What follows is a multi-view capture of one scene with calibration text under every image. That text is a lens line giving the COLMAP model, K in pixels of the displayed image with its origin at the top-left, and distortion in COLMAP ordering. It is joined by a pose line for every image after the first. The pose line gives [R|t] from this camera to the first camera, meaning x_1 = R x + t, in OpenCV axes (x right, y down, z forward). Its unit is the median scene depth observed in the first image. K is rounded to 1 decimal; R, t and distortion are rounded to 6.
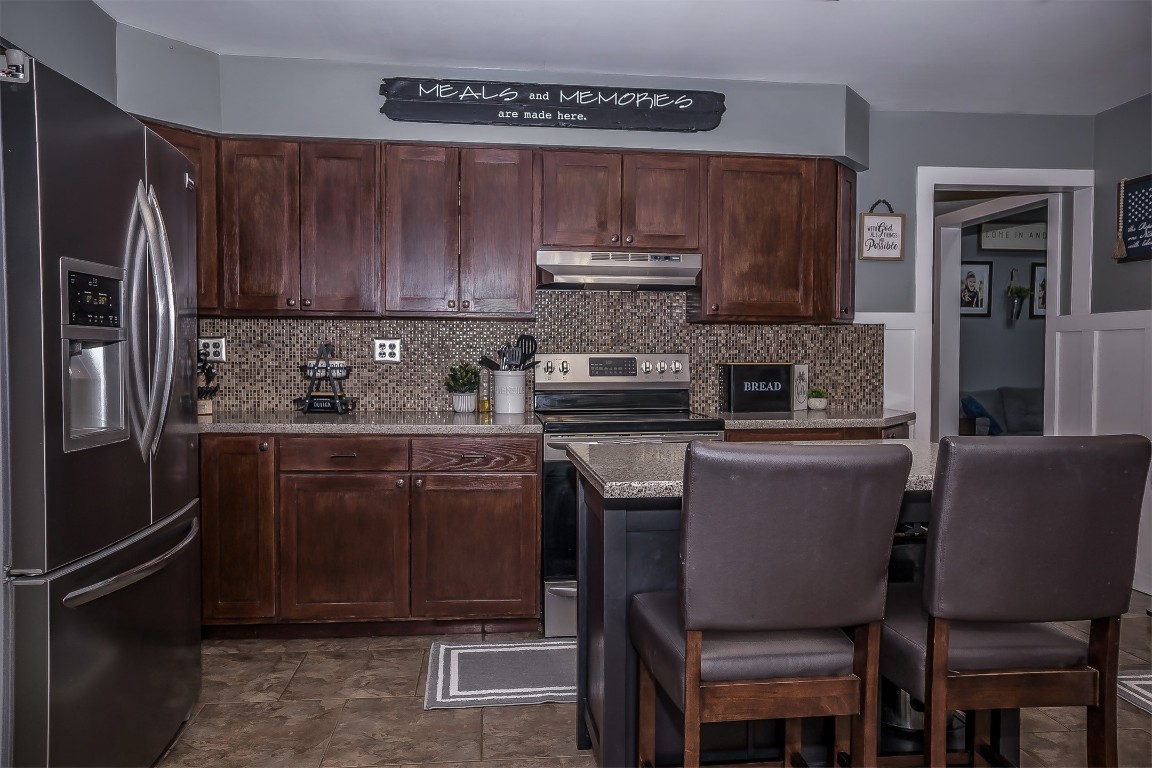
lens RADIAL K [[788.0, 0, 576.0], [0, 788.0, 384.0], [0, 0, 1]] dist [-0.074803, 0.078983]
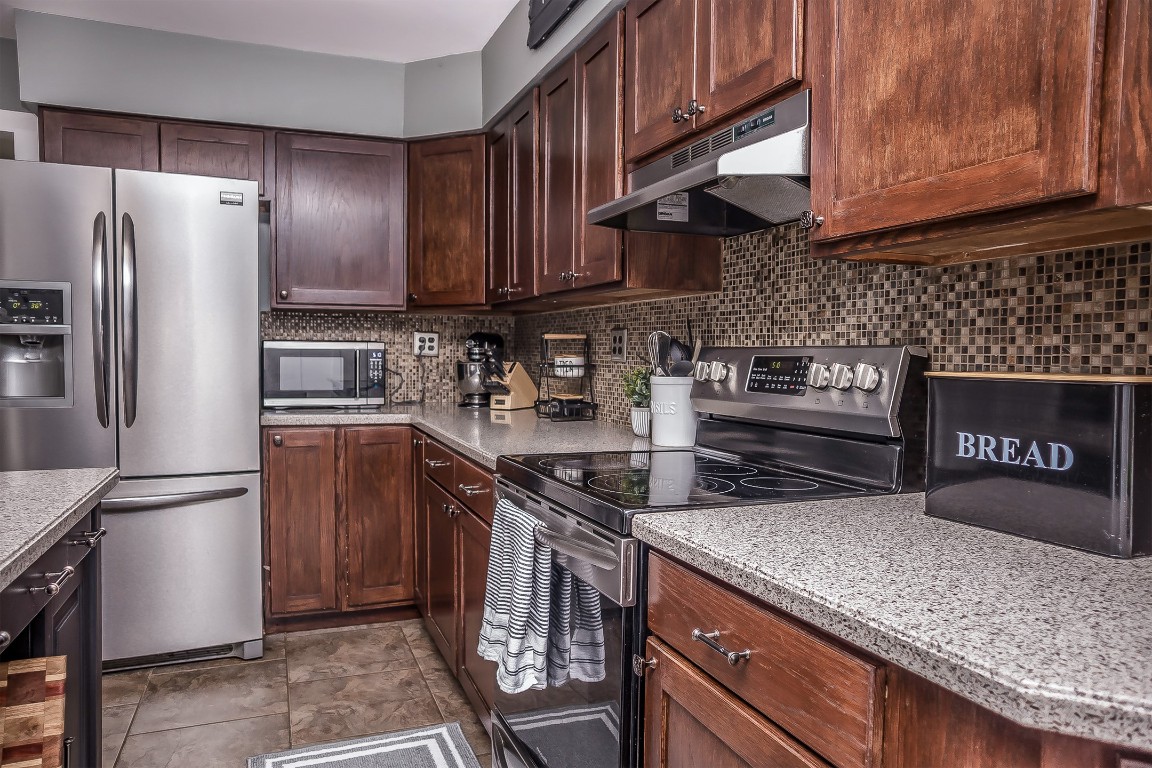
lens RADIAL K [[788.0, 0, 576.0], [0, 788.0, 384.0], [0, 0, 1]] dist [-0.074803, 0.078983]
pose [[0.259499, 0.038618, -0.964971, 0.474917], [-0.039343, 0.998793, 0.029391, -0.024821], [0.964942, 0.030338, 0.260706, 0.741682]]
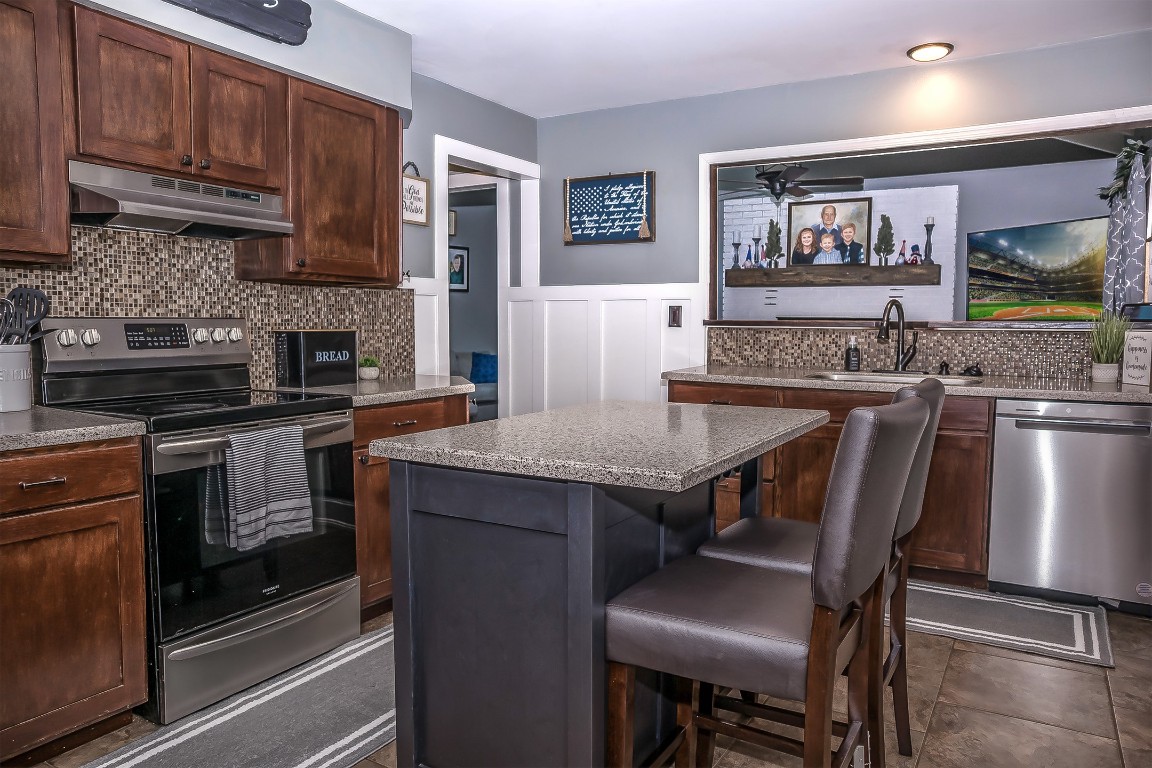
lens RADIAL K [[788.0, 0, 576.0], [0, 788.0, 384.0], [0, 0, 1]] dist [-0.074803, 0.078983]
pose [[0.603054, -0.058876, 0.795524, -0.291637], [0.024751, 0.998173, 0.055111, -0.007275], [-0.797316, -0.013545, 0.603410, 0.247628]]
